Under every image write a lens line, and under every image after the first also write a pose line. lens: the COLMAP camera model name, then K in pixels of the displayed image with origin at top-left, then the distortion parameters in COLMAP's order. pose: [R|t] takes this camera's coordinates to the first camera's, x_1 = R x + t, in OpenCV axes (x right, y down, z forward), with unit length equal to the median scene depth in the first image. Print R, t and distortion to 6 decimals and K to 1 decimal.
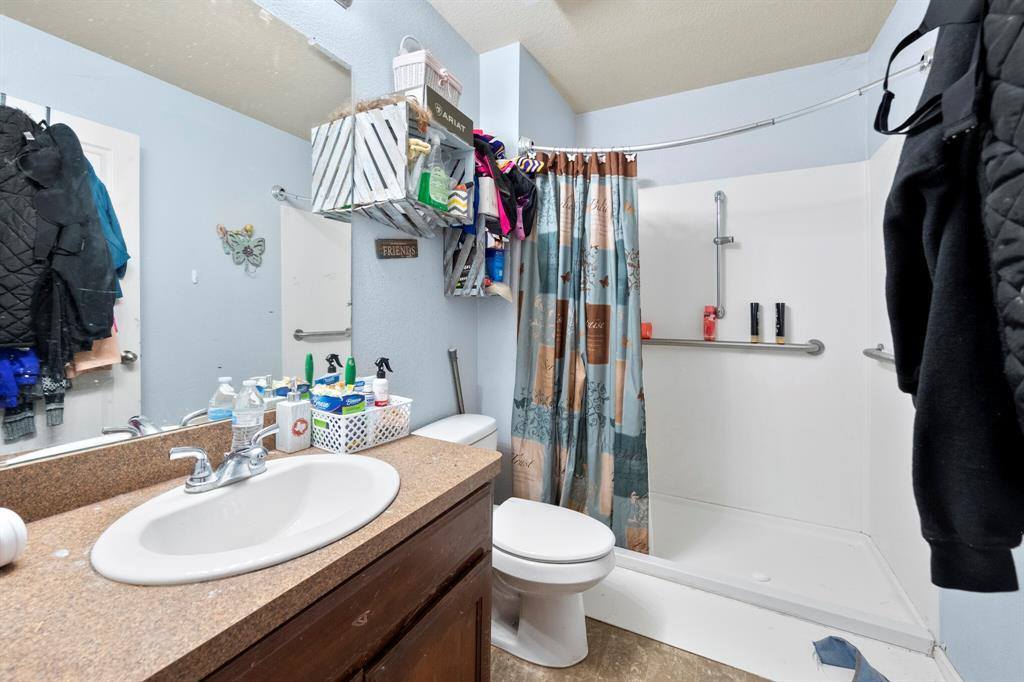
lens RADIAL K [[414.4, 0, 510.9], [0, 414.4, 311.6], [0, 0, 1]] dist [-0.007138, 0.000540]
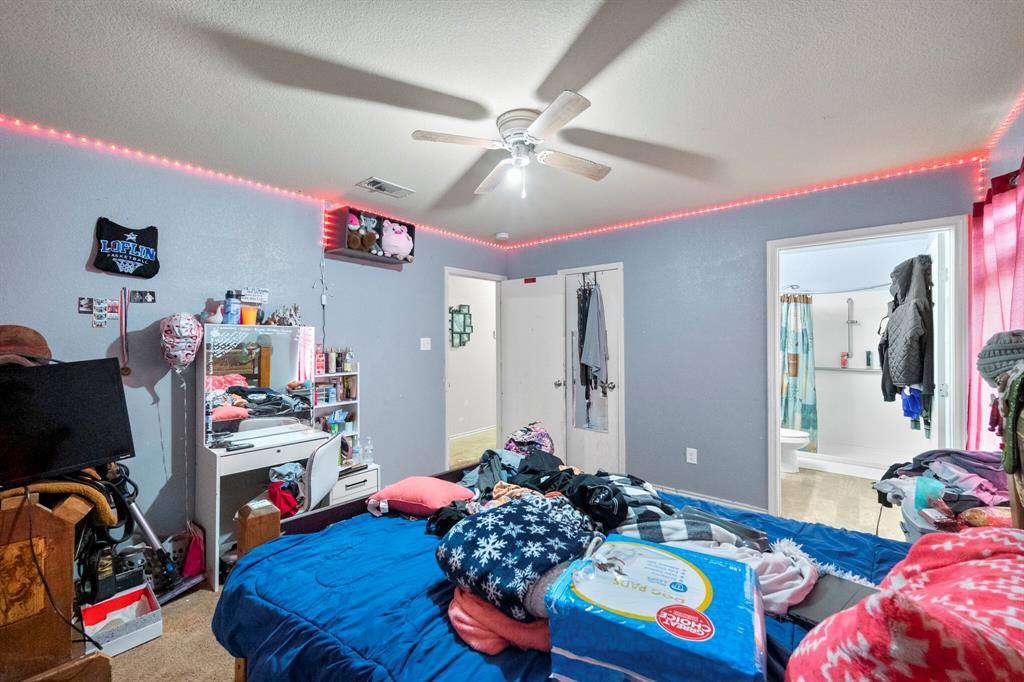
lens RADIAL K [[414.4, 0, 510.1], [0, 414.4, 342.1], [0, 0, 1]] dist [-0.007138, 0.000540]
pose [[0.974453, -0.006561, -0.224497, -0.912006], [0.008322, 0.999942, 0.006900, -0.118007], [0.224439, -0.008592, 0.974450, -1.844923]]
